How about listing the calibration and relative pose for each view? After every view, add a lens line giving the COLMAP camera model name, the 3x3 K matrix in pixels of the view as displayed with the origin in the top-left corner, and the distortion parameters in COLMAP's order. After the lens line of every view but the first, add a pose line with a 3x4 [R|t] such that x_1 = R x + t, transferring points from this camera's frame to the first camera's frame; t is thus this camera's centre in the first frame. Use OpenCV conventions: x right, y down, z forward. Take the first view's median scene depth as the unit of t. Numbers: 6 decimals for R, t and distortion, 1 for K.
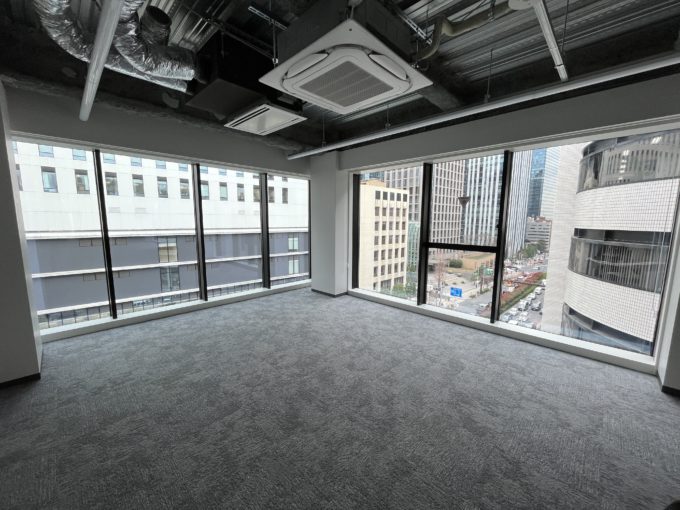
lens RADIAL K [[275.3, 0, 339.7], [0, 275.3, 256.8], [0, 0, 1]] dist [-0.000149, 0.000004]
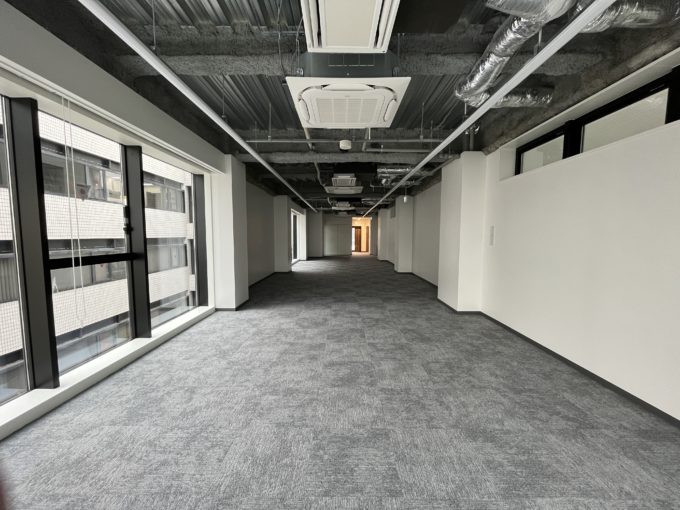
lens RADIAL K [[275.3, 0, 340.4], [0, 275.3, 256.3], [0, 0, 1]] dist [-0.000149, 0.000004]
pose [[-0.698125, -0.062346, 0.713257, -0.629552], [0.087155, 0.981393, 0.171090, -0.147218], [-0.710652, 0.181606, -0.679701, 1.436003]]
